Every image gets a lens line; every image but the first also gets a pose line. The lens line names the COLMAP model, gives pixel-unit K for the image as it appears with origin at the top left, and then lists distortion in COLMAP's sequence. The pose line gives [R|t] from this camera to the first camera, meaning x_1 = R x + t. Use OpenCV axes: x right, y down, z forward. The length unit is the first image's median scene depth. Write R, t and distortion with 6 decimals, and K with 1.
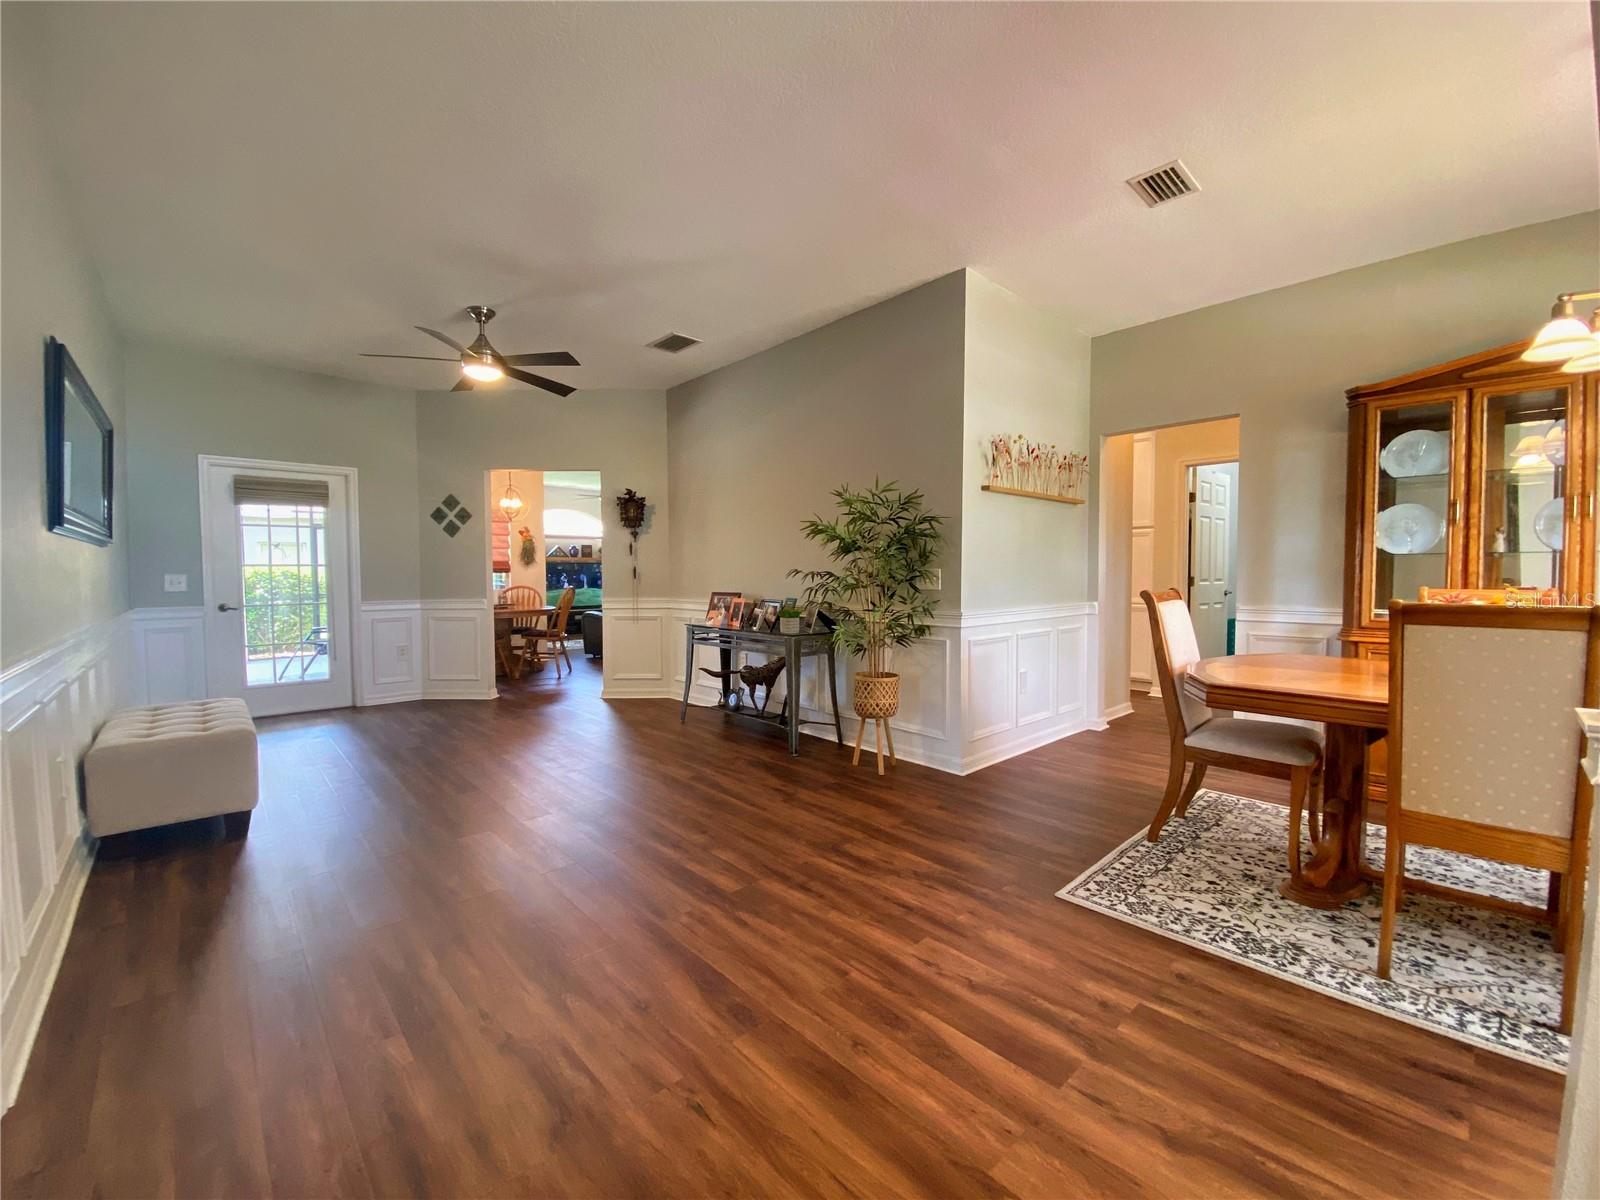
lens RADIAL K [[639.0, 0, 800.0], [0, 639.0, 600.0], [0, 0, 1]] dist [0.031600, -0.025036]
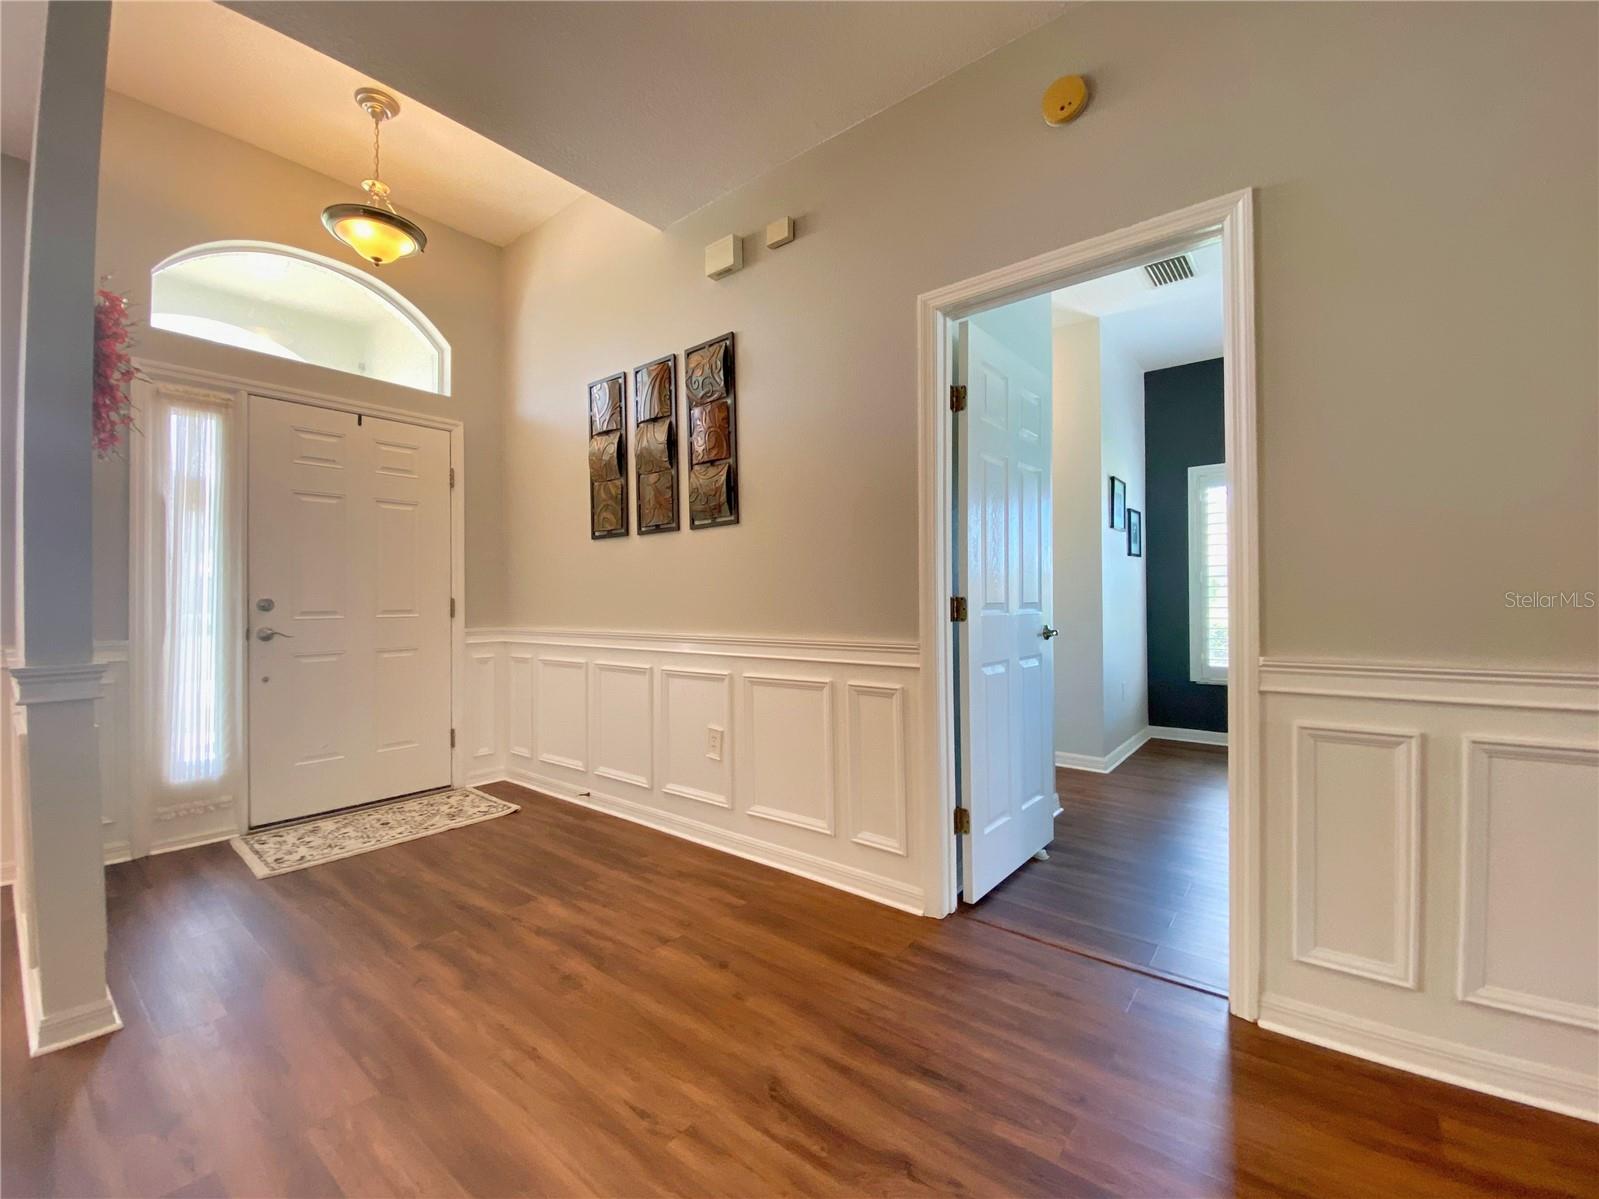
lens RADIAL K [[657.3, 0, 799.5], [0, 657.3, 599.5], [0, 0, 1]] dist [0.028412, -0.023204]
pose [[-0.989296, 0.013417, -0.145302, -0.097212], [0.008005, 0.999254, 0.037770, -0.005269], [0.145700, 0.036203, -0.988666, 0.754478]]
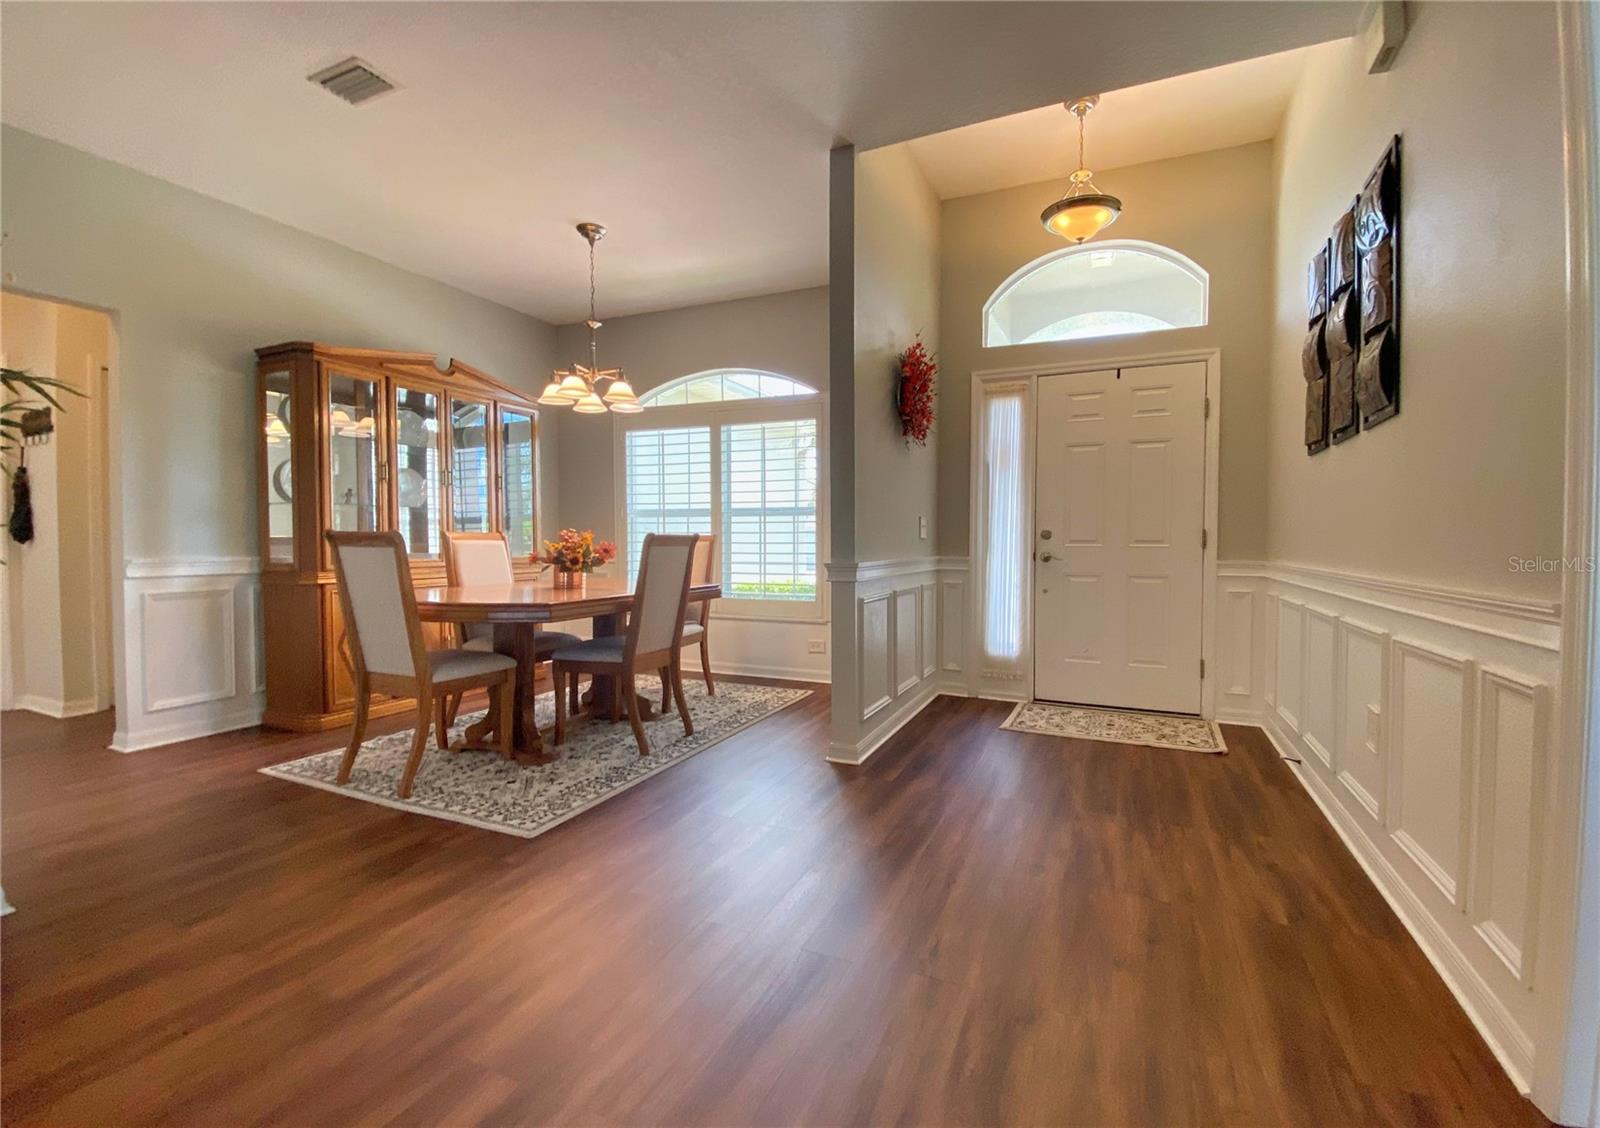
lens RADIAL K [[687.0, 0, 830.4], [0, 687.0, 560.0], [0, 0, 1]] dist [-0.000852, -0.000192]
pose [[-0.411512, -0.020798, 0.911167, -0.453718], [0.038351, 0.998459, 0.040111, 0.010504], [-0.910597, 0.051450, -0.410080, 0.623948]]
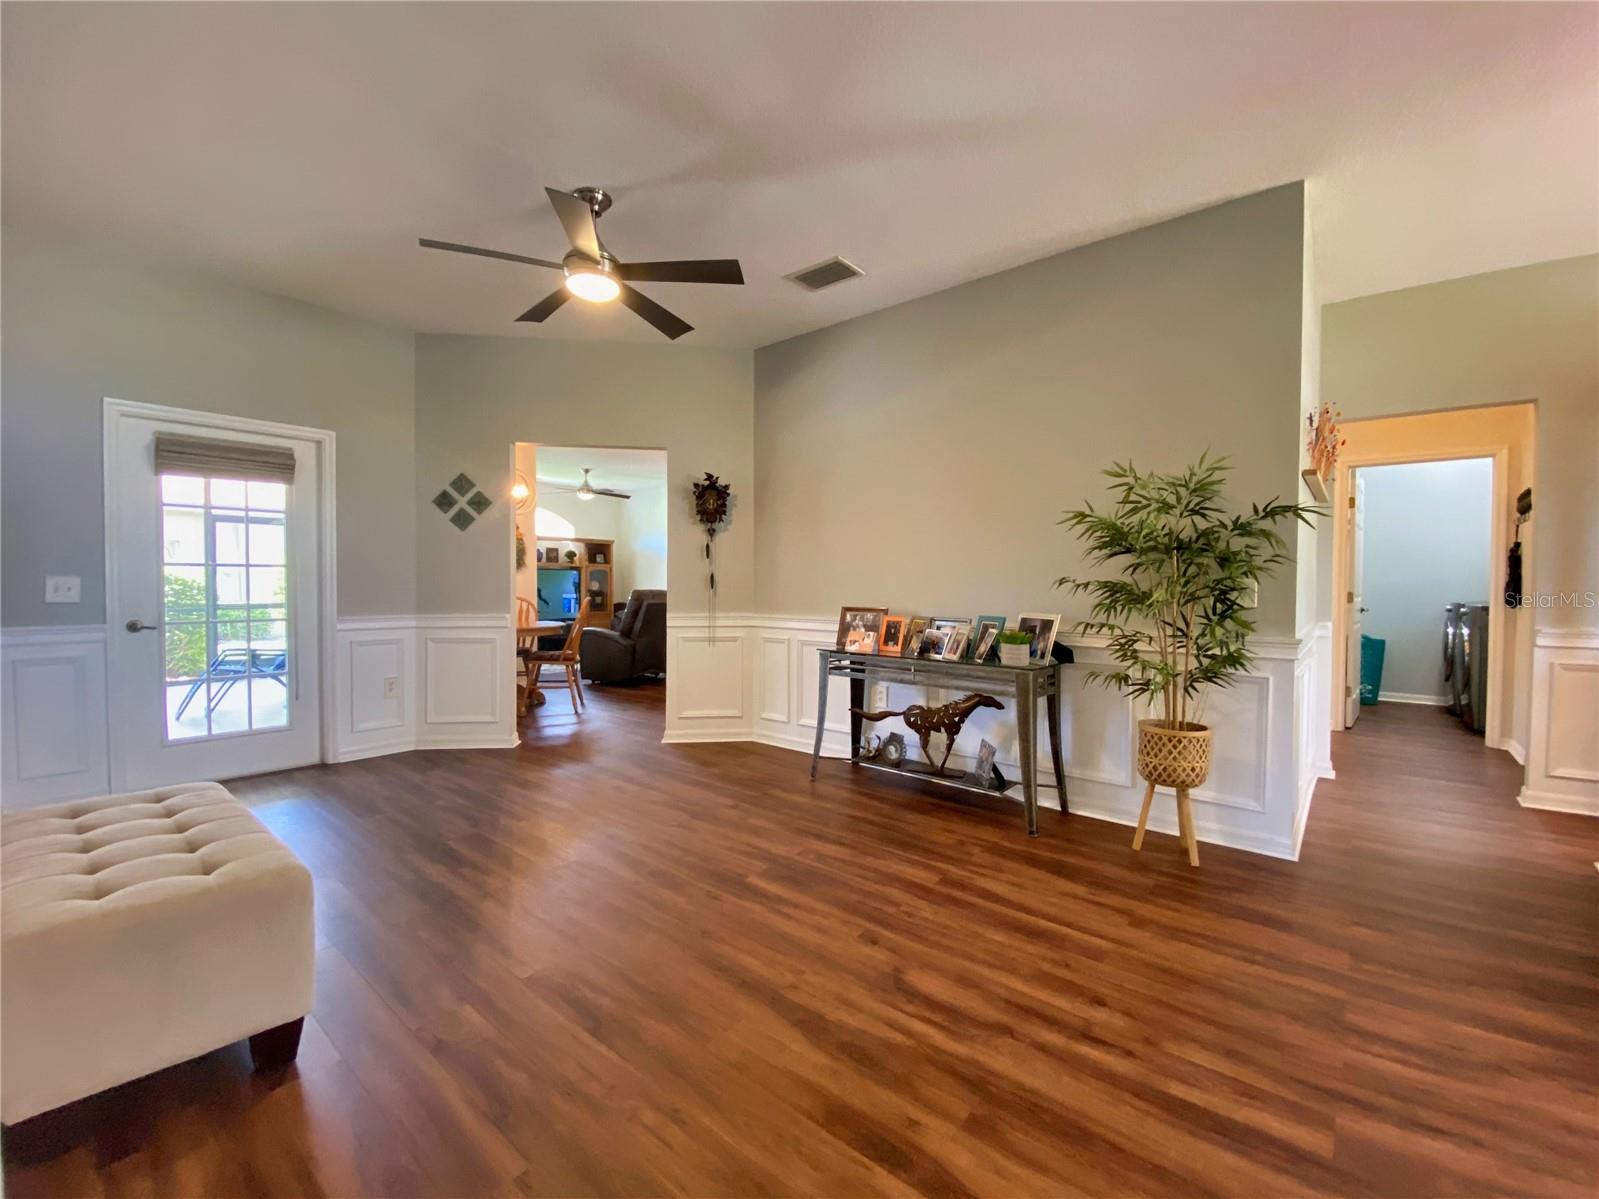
lens RADIAL K [[657.3, 0, 799.5], [0, 657.3, 599.5], [0, 0, 1]] dist [0.028412, -0.023204]
pose [[0.991779, 0.006896, 0.127775, -0.405074], [-0.004467, 0.999804, -0.019287, -0.008369], [-0.127883, 0.018557, 0.991616, 0.312610]]
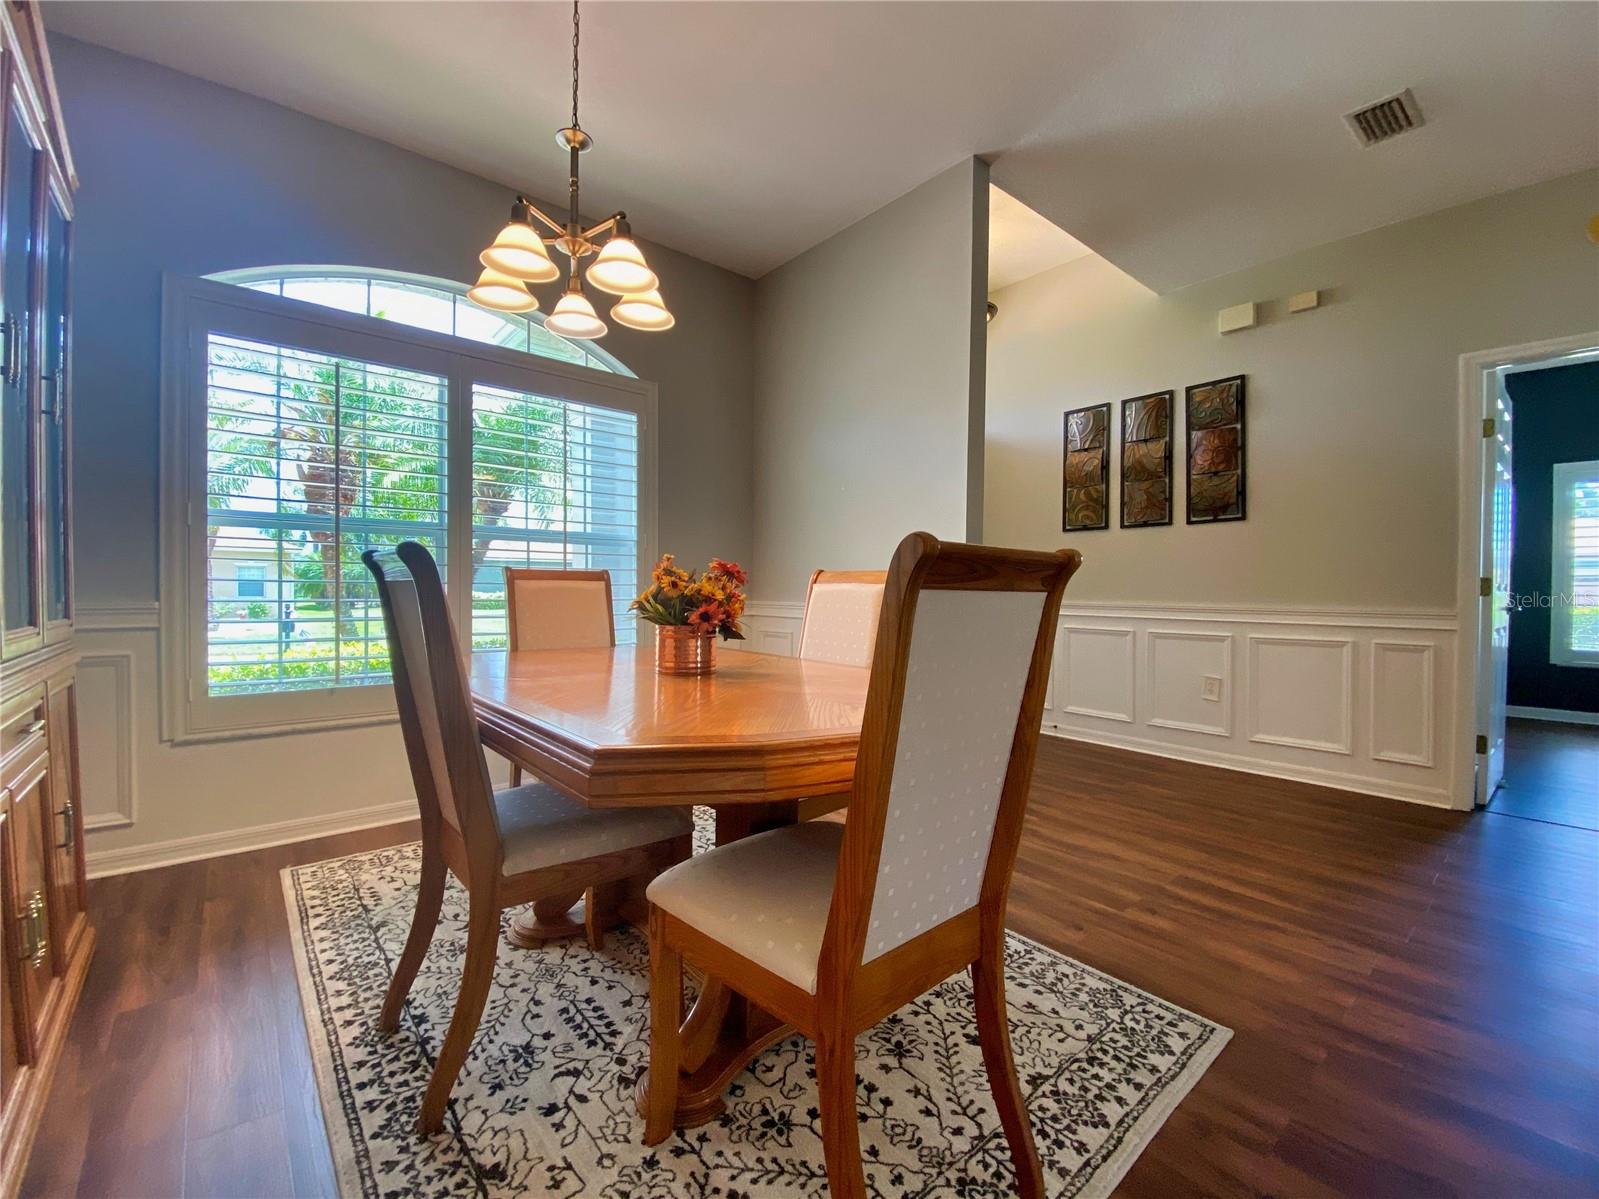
lens RADIAL K [[670.5, 0, 799.5], [0, 670.5, 599.5], [0, 0, 1]] dist [0.030069, -0.024826]
pose [[-0.999517, -0.003386, 0.030893, 0.506690], [-0.001580, 0.998300, 0.058268, -0.004219], [-0.031038, 0.058191, -0.997823, 1.041086]]
